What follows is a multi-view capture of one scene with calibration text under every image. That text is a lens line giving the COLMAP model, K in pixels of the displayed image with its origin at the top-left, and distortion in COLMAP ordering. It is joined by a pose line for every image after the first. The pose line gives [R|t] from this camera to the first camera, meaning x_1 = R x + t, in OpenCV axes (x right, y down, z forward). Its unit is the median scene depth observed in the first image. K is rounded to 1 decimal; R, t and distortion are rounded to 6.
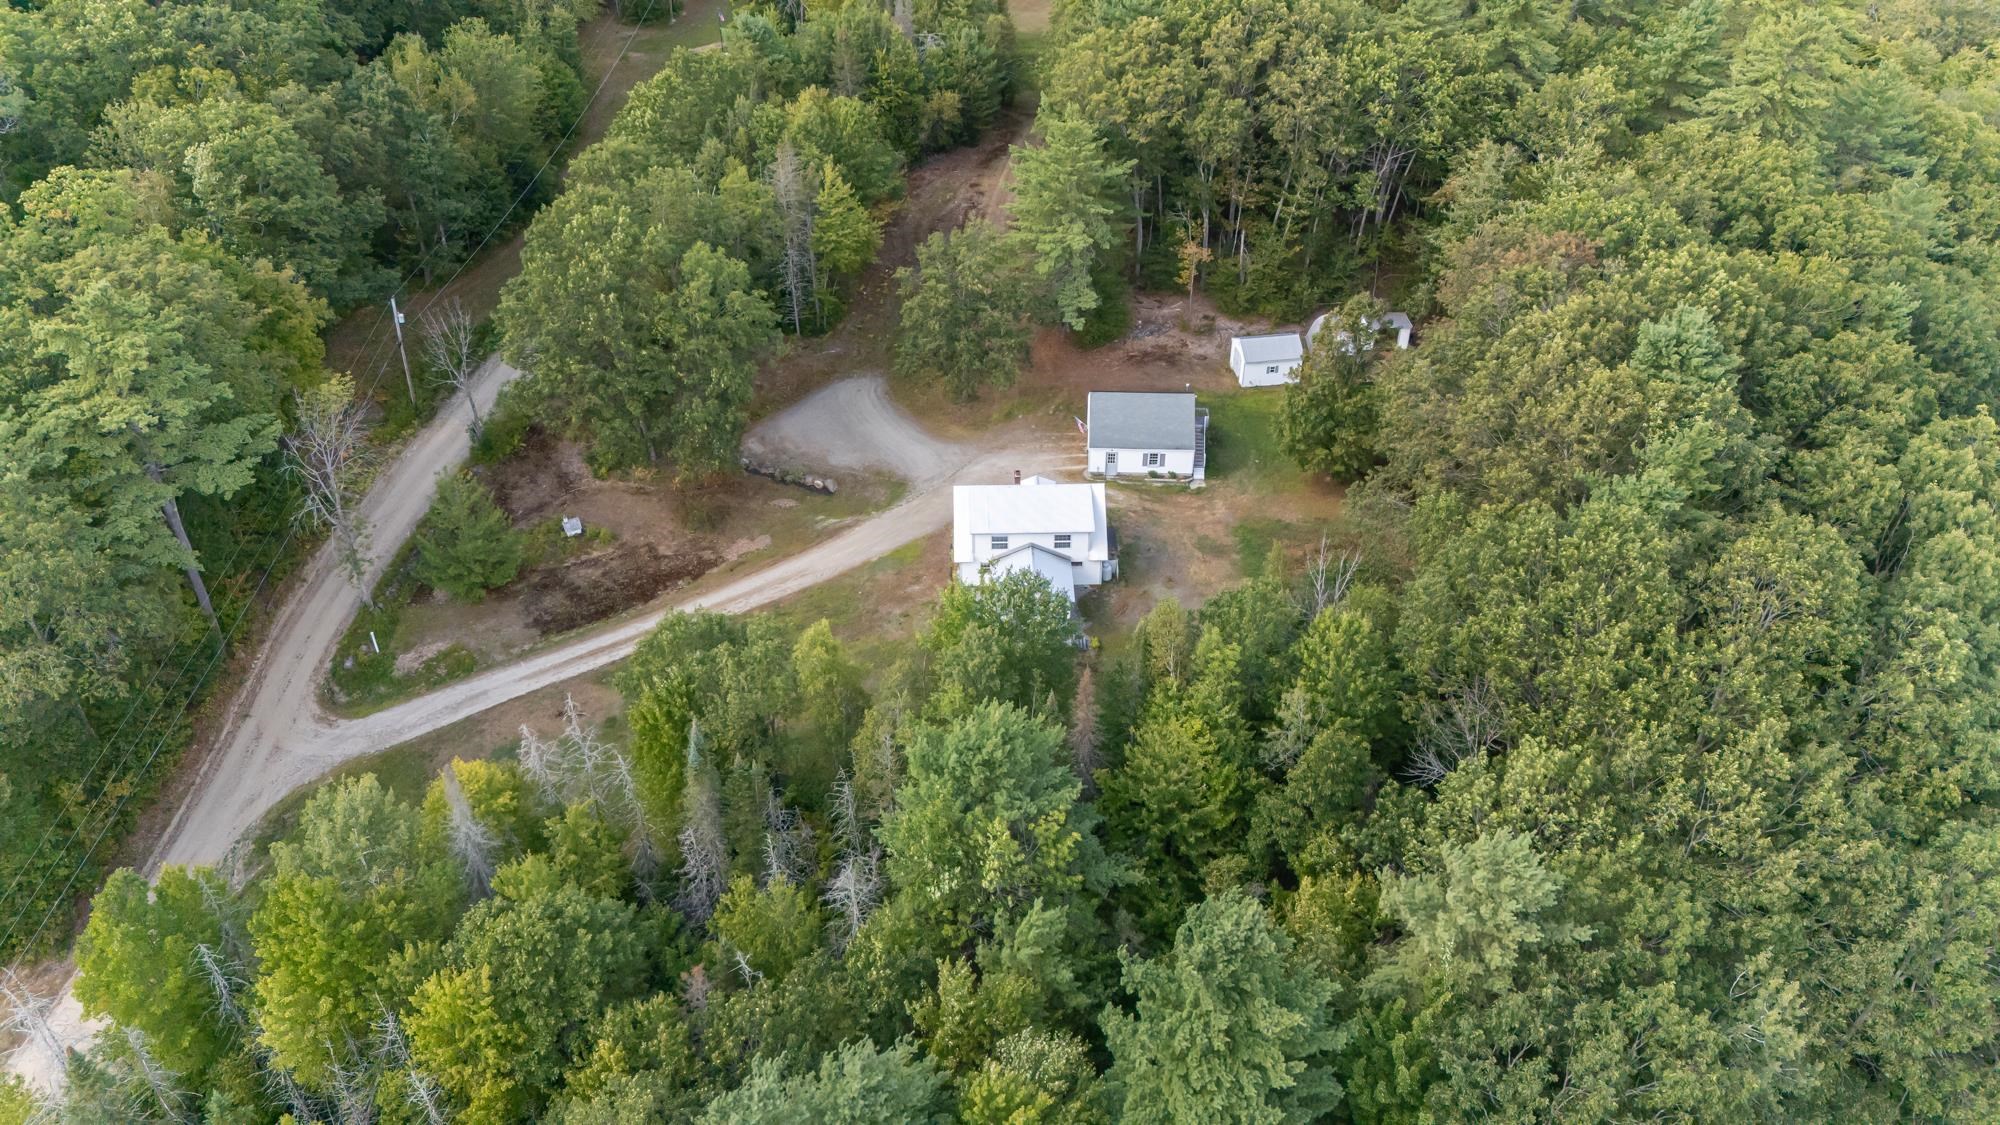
lens RADIAL K [[1472.2, 0, 1052.9], [0, 1472.2, 608.0], [0, 0, 1]] dist [0.100436, -0.003478]
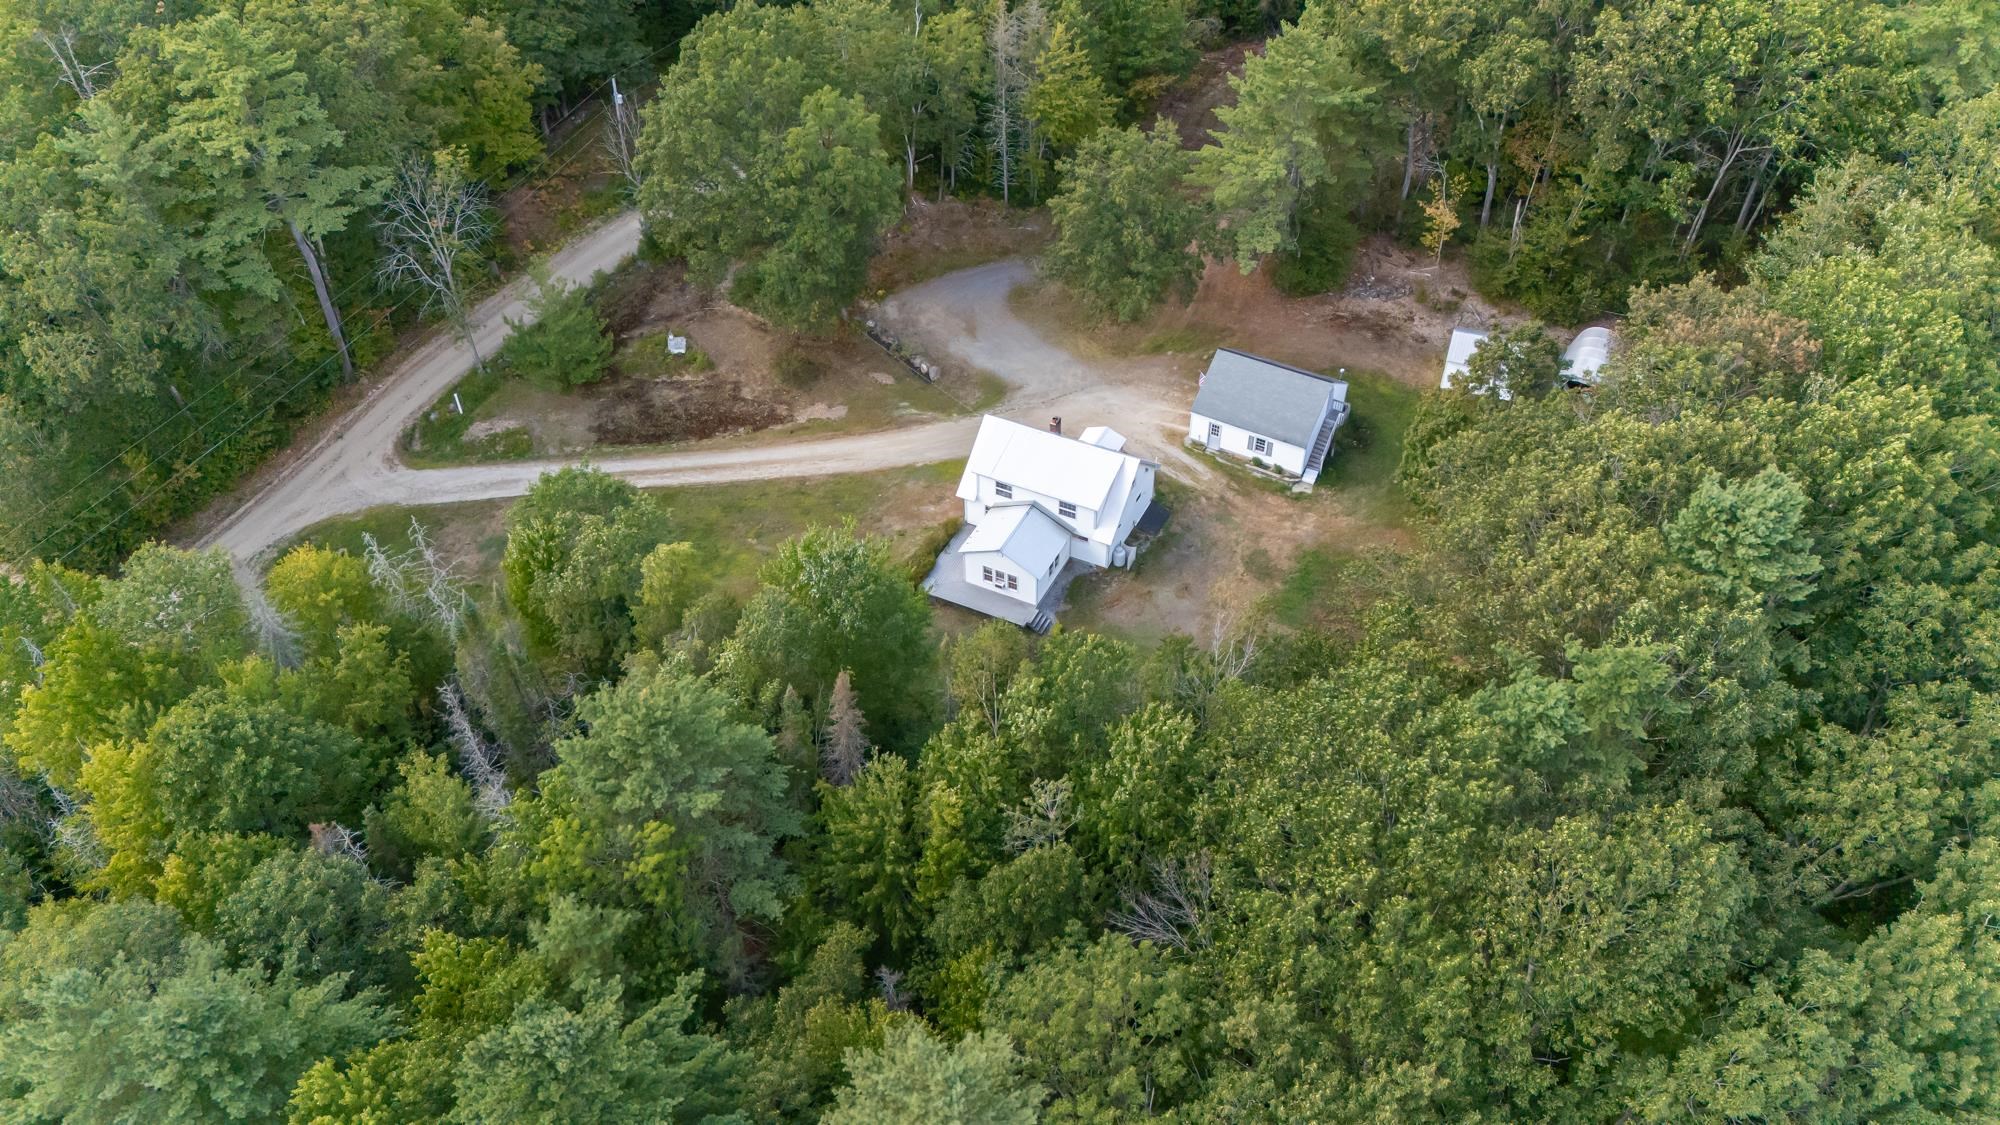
lens RADIAL K [[1472.2, 0, 1052.9], [0, 1472.2, 608.0], [0, 0, 1]] dist [0.100436, -0.003478]
pose [[0.882912, 0.326580, -0.337360, 0.292202], [-0.285376, 0.943794, 0.166772, -0.123988], [0.372863, -0.050971, 0.926486, 0.151337]]
